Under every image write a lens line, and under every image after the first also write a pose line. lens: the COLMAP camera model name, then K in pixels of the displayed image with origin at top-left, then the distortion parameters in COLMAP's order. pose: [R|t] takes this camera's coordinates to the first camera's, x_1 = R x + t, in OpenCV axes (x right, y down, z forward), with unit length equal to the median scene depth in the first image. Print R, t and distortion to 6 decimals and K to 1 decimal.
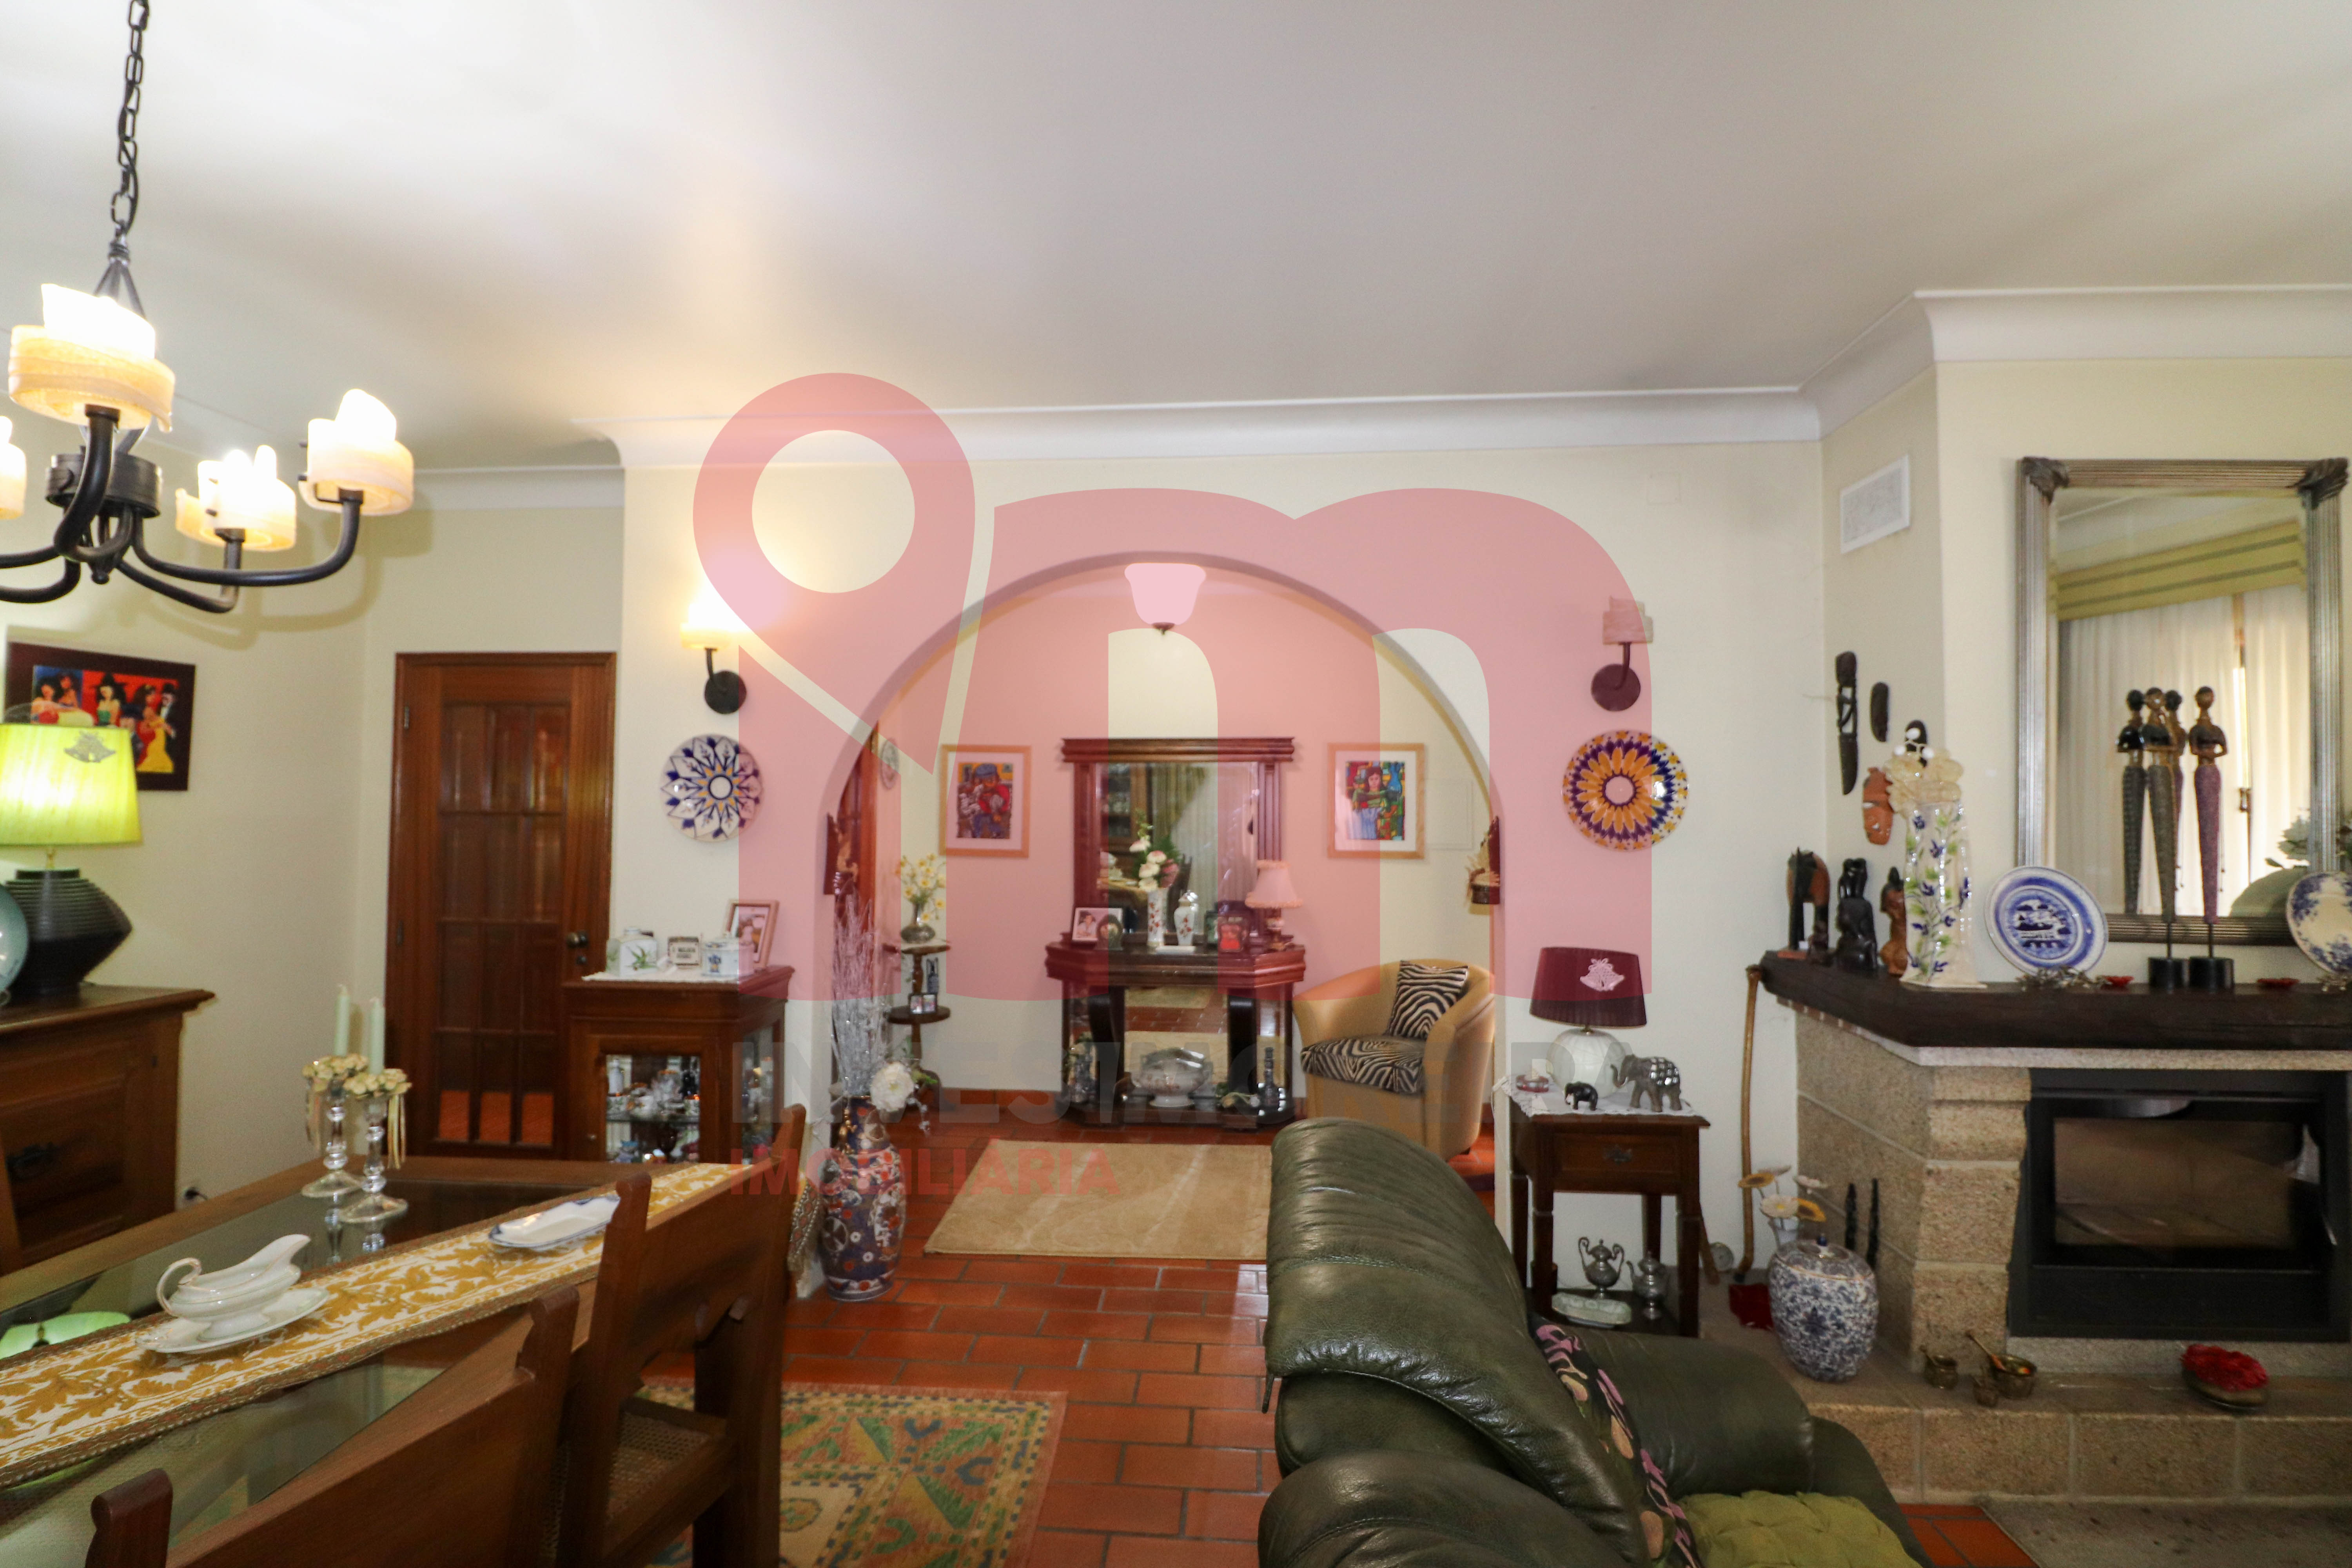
lens RADIAL K [[1074.0, 0, 1167.6], [0, 1074.0, 772.4], [0, 0, 1]] dist [-0.004747, -0.011368]
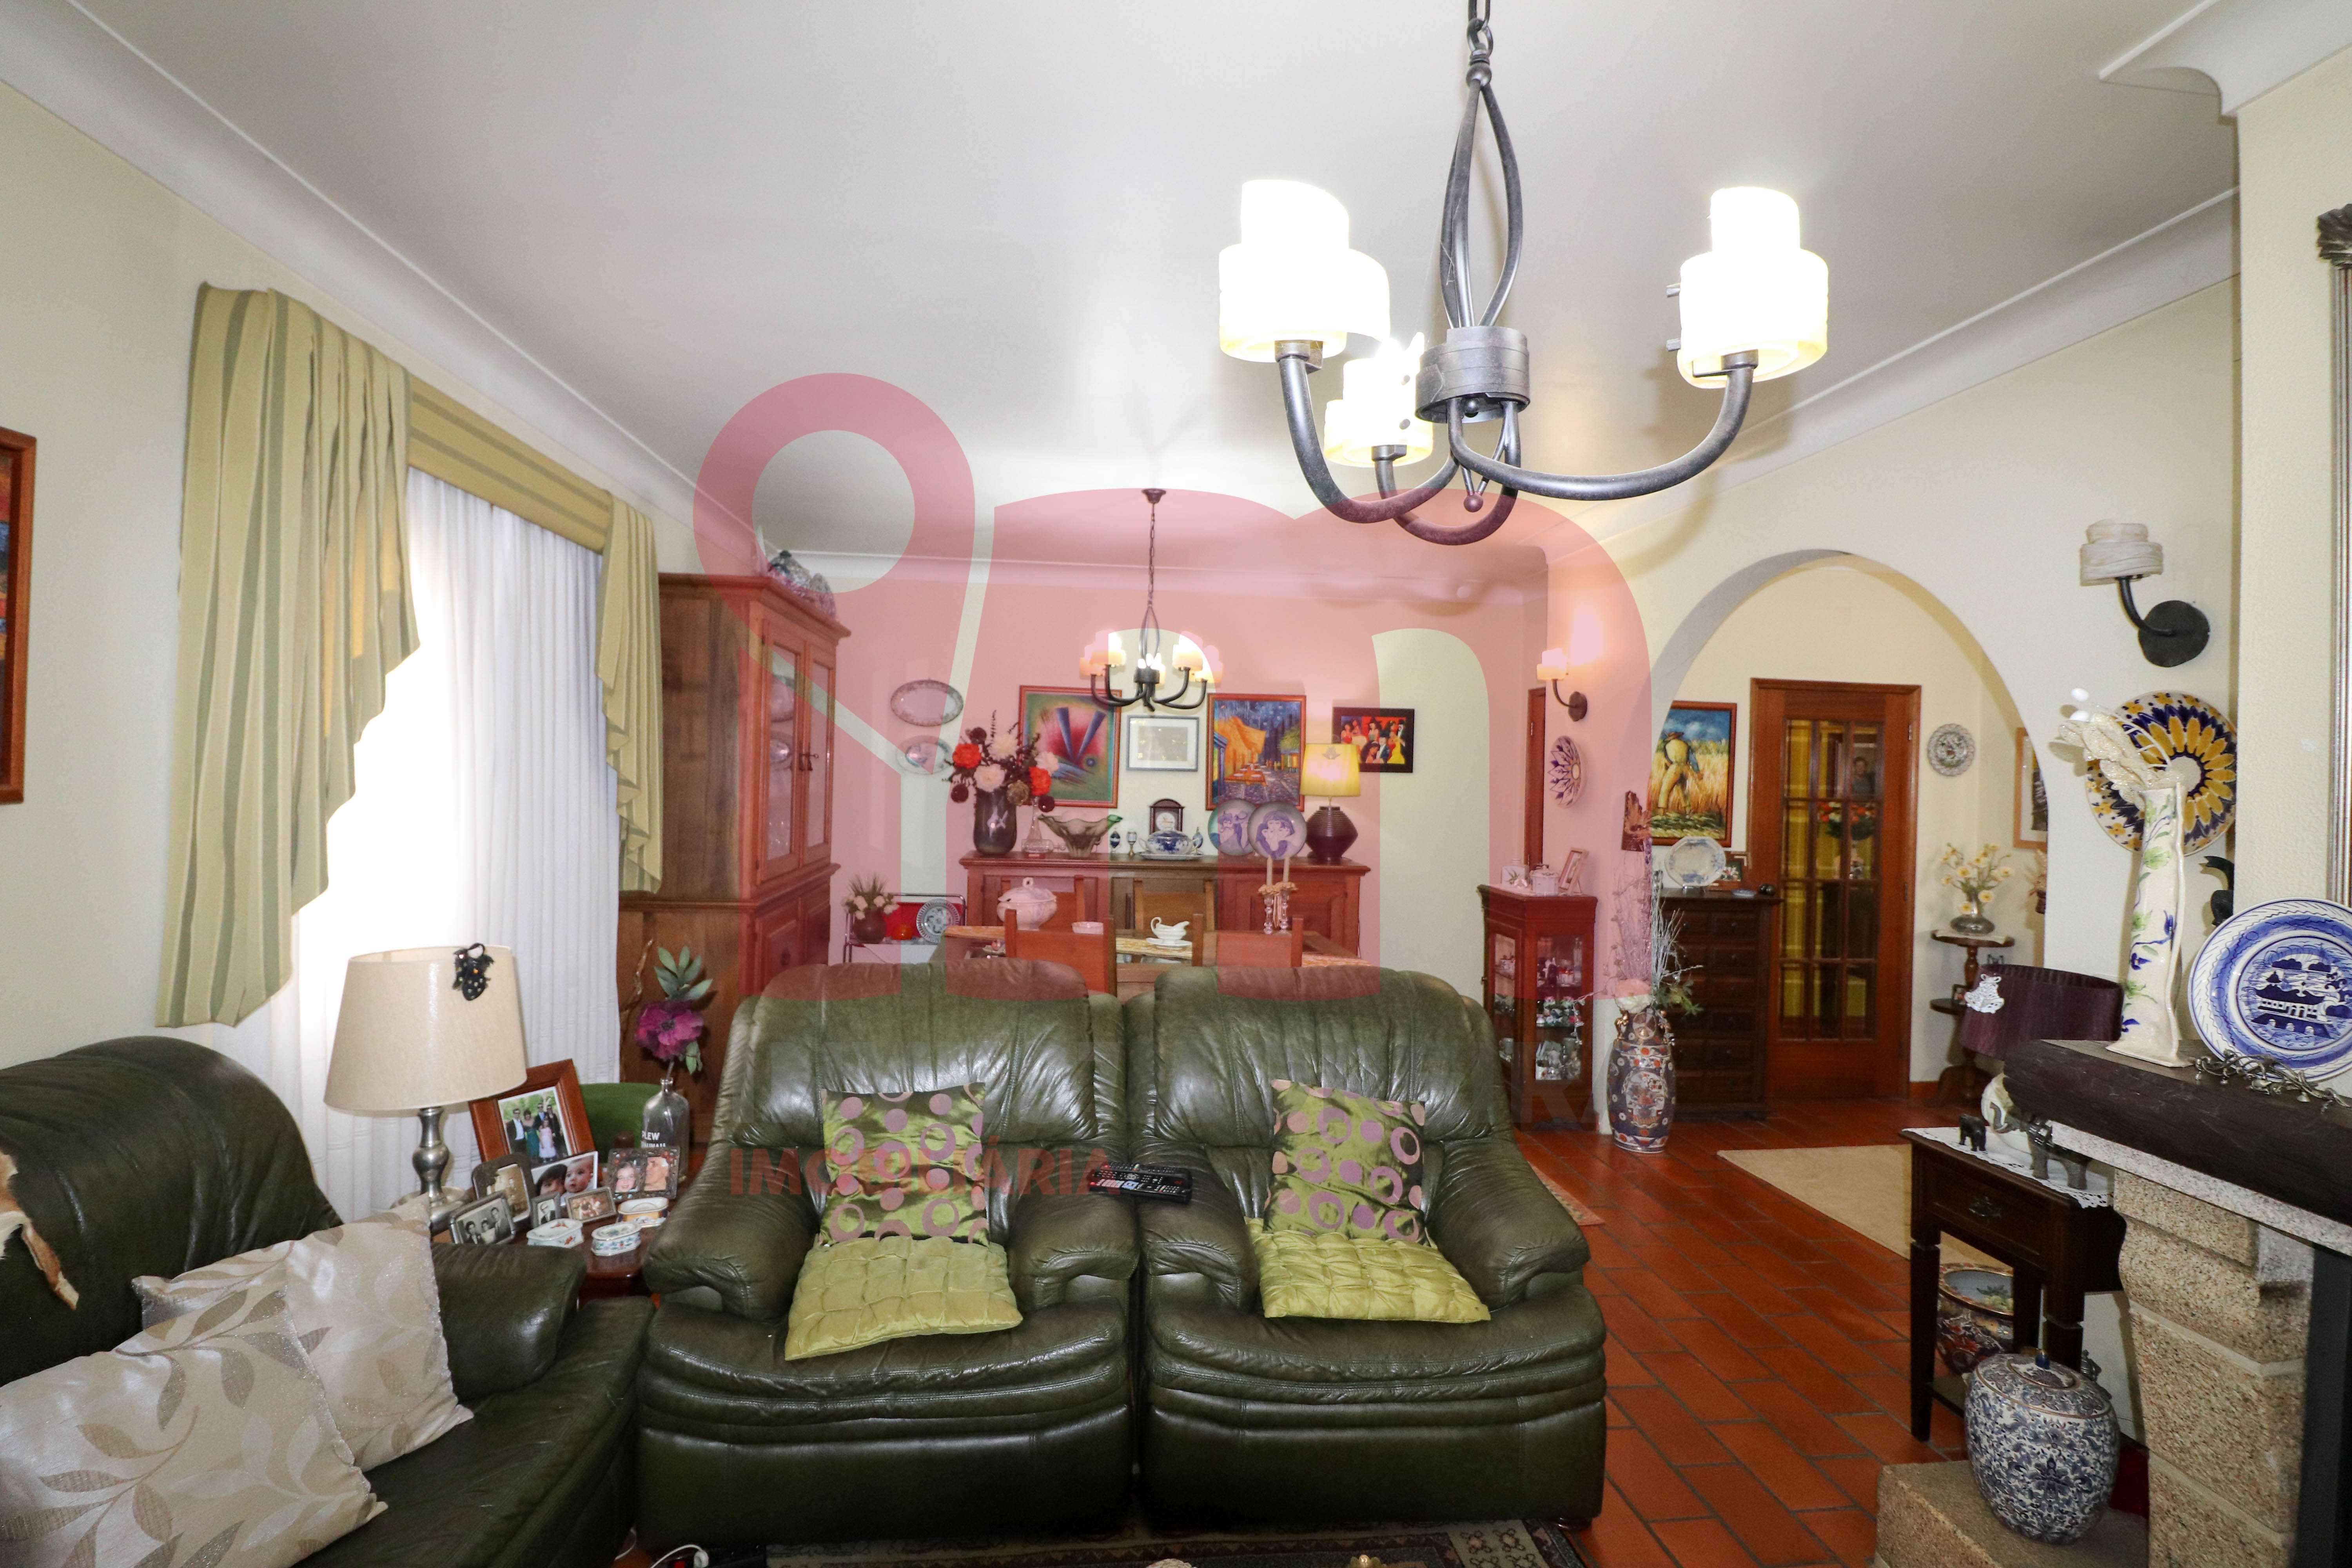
lens RADIAL K [[1074.0, 0, 1167.6], [0, 1074.0, 772.4], [0, 0, 1]] dist [-0.004747, -0.011368]
pose [[0.176246, 0.001400, -0.984345, 1.007818], [0.007100, 0.999971, 0.002694, 0.008156], [0.984321, -0.007464, 0.176231, 0.201084]]
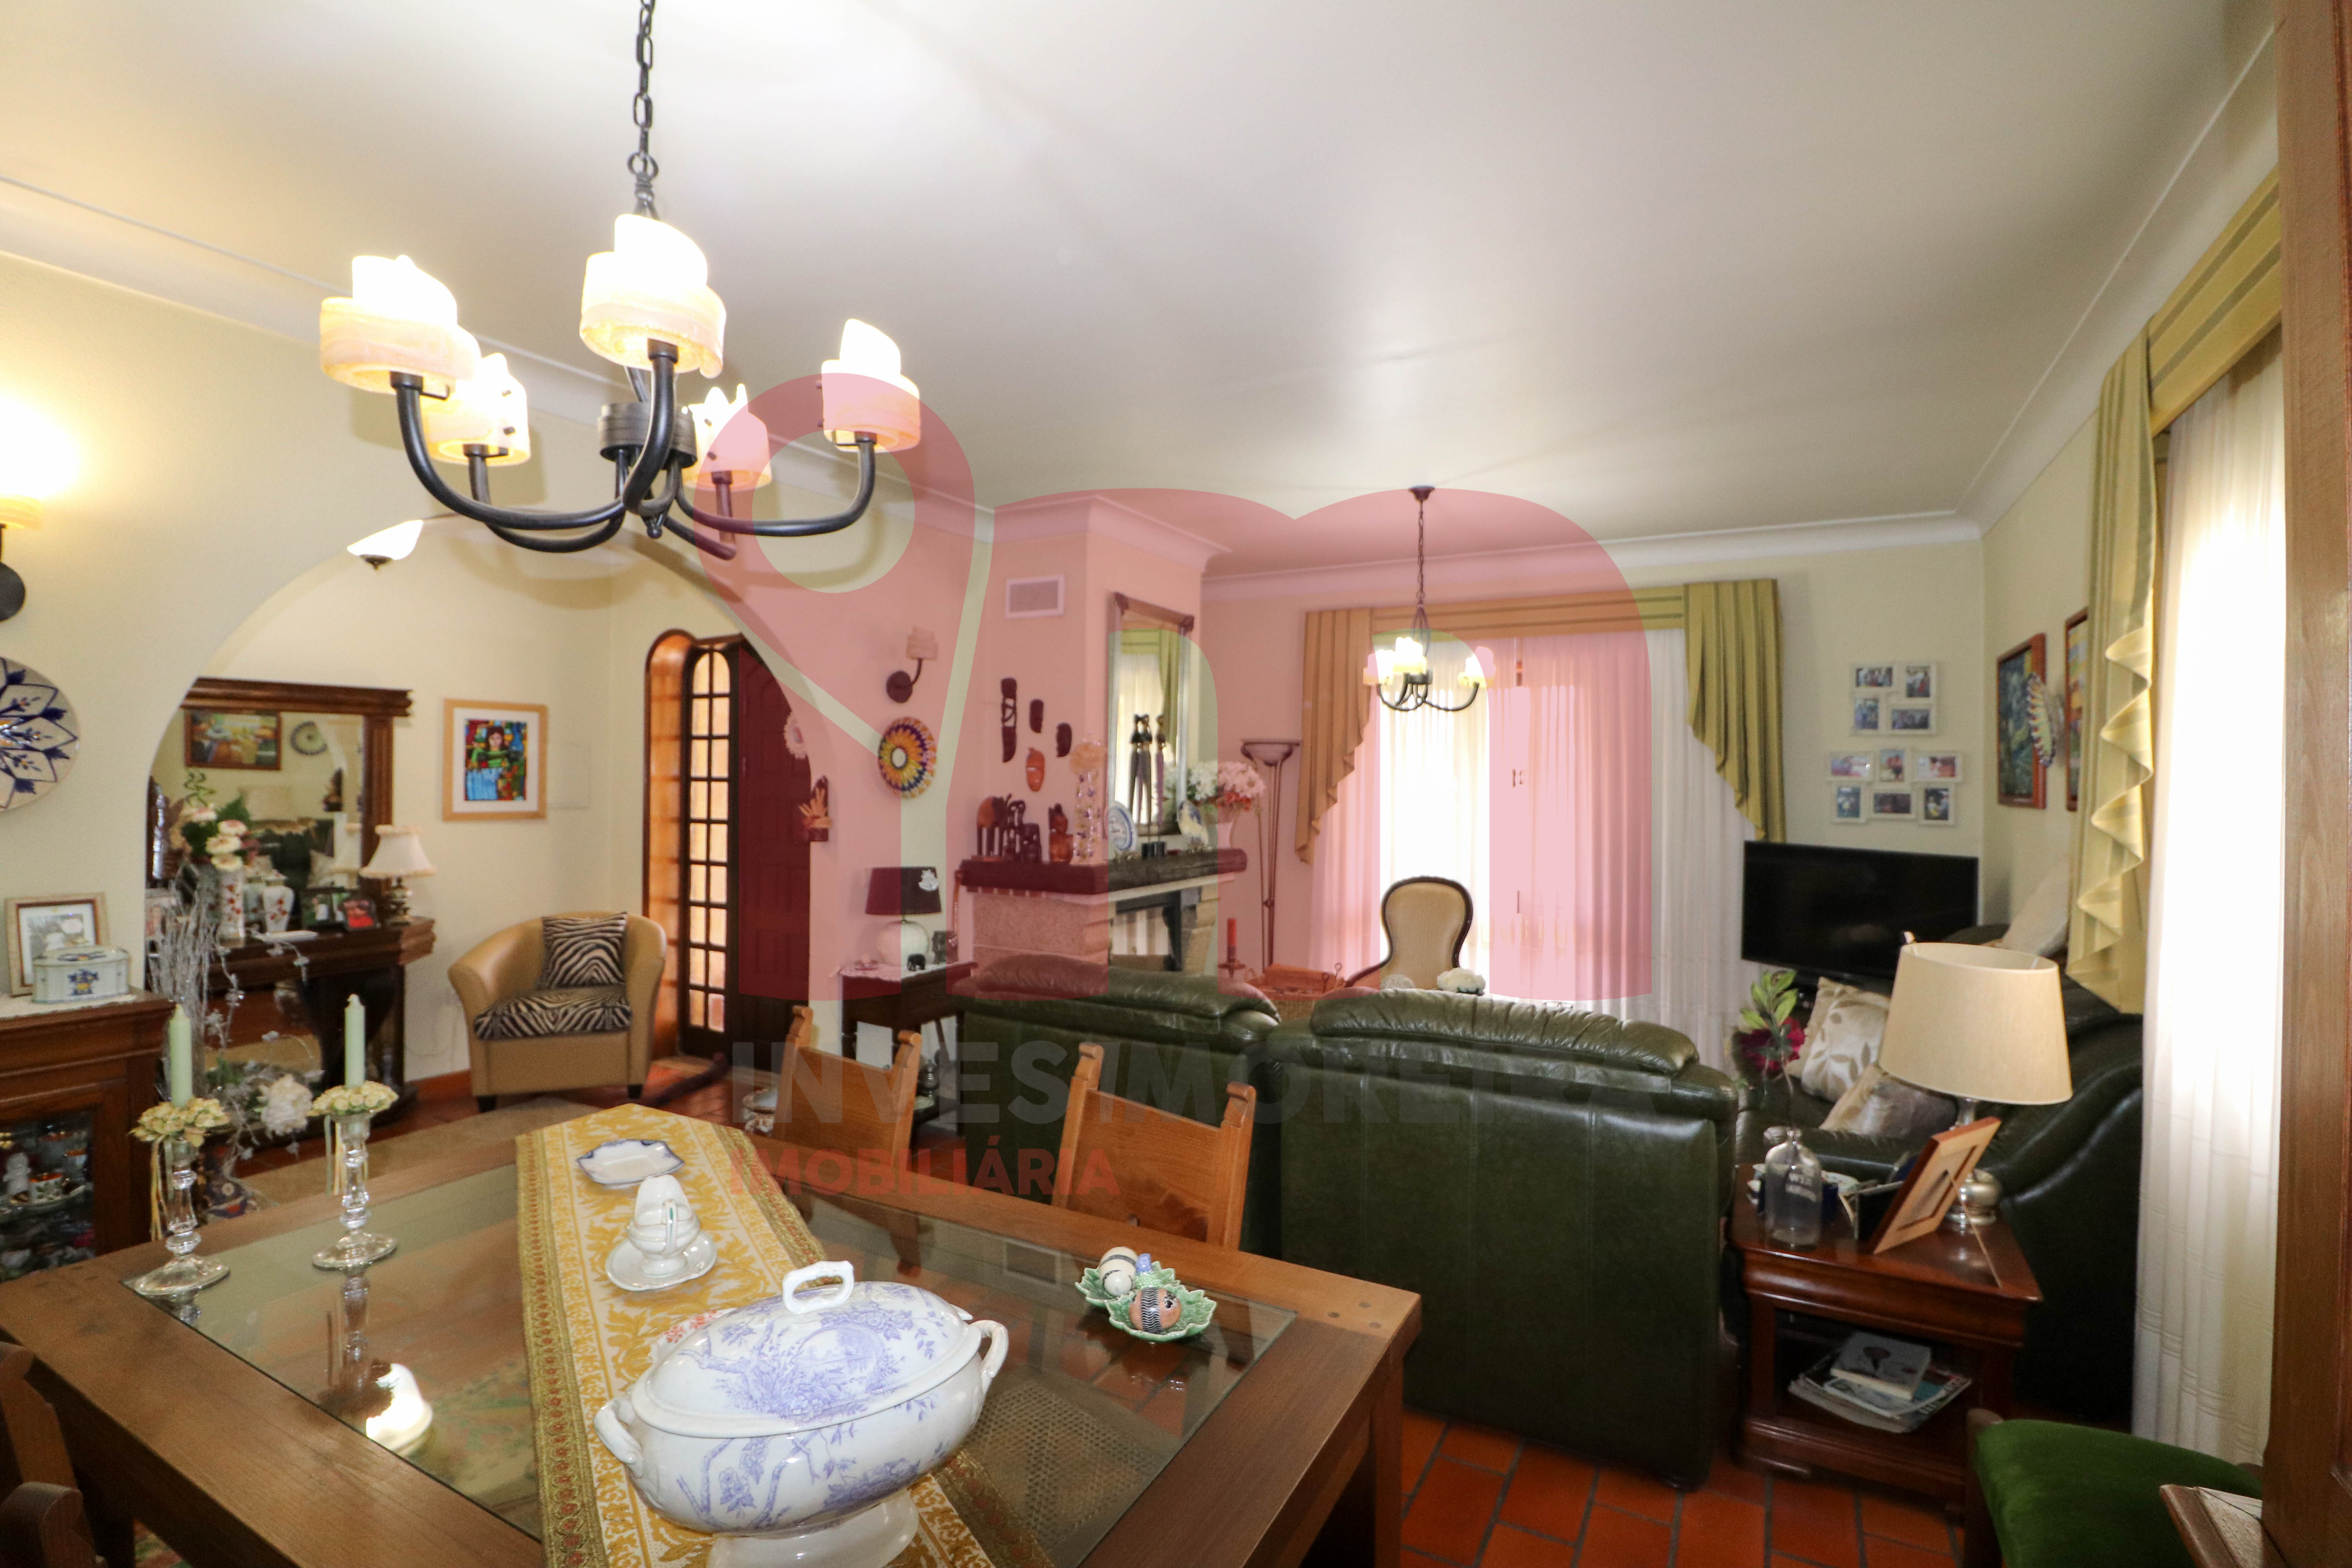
lens RADIAL K [[1074.0, 0, 1167.6], [0, 1074.0, 772.4], [0, 0, 1]] dist [-0.004747, -0.011368]
pose [[0.424591, 0.004128, 0.905376, -0.748674], [-0.035210, 0.999308, 0.011957, 0.006588], [-0.904700, -0.036955, 0.424442, 0.055975]]
